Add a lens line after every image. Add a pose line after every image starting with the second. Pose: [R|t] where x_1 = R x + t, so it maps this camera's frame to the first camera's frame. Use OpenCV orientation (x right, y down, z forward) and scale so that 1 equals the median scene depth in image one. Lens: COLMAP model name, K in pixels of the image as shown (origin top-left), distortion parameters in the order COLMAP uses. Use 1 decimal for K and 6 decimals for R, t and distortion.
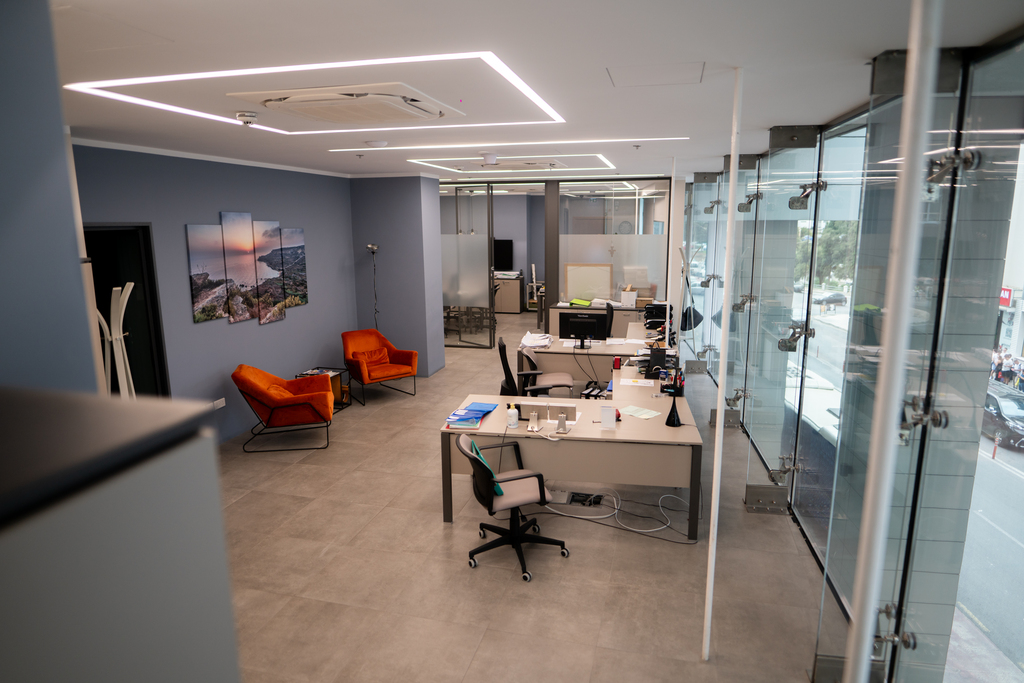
lens RADIAL K [[595.3, 0, 512.4], [0, 595.3, 333.8], [0, 0, 1]] dist [-0.001744, 0.000187]
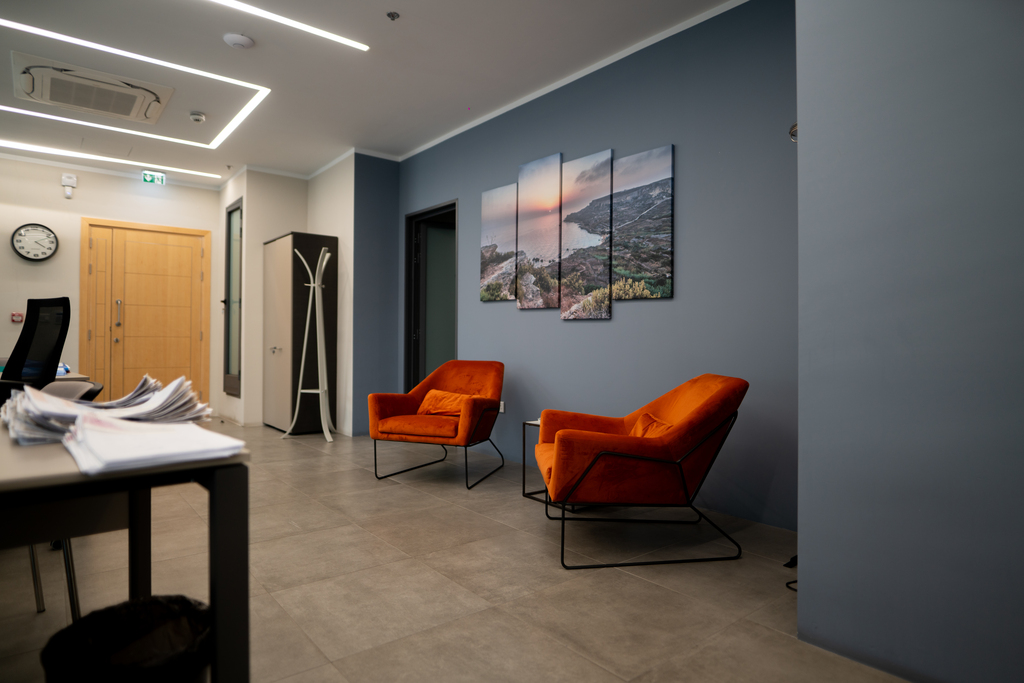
lens RADIAL K [[595.3, 0, 512.4], [0, 595.3, 333.8], [0, 0, 1]] dist [-0.001744, 0.000187]
pose [[-0.591571, -0.002220, -0.806250, 0.134422], [-0.147671, 0.983378, 0.105643, -0.061707], [0.792614, 0.181555, -0.582066, 1.346069]]
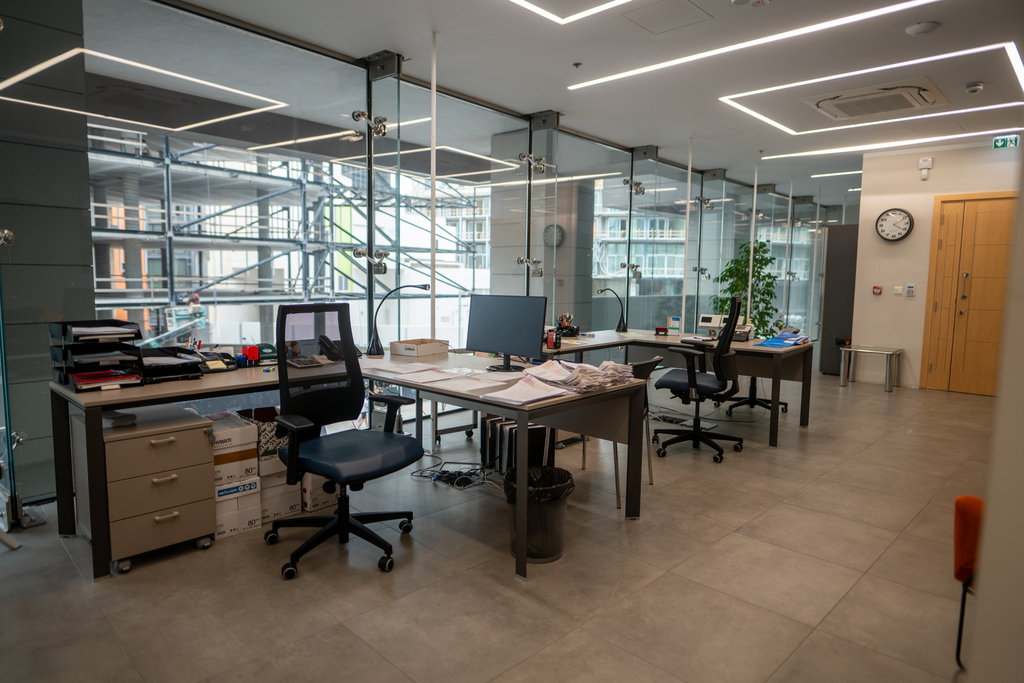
lens RADIAL K [[595.3, 0, 512.4], [0, 595.3, 333.8], [0, 0, 1]] dist [-0.001744, 0.000187]
pose [[-0.882035, -0.052027, 0.468303, -0.126791], [0.073872, 0.966325, 0.246492, -0.132329], [-0.465357, 0.252009, -0.848489, 1.496329]]
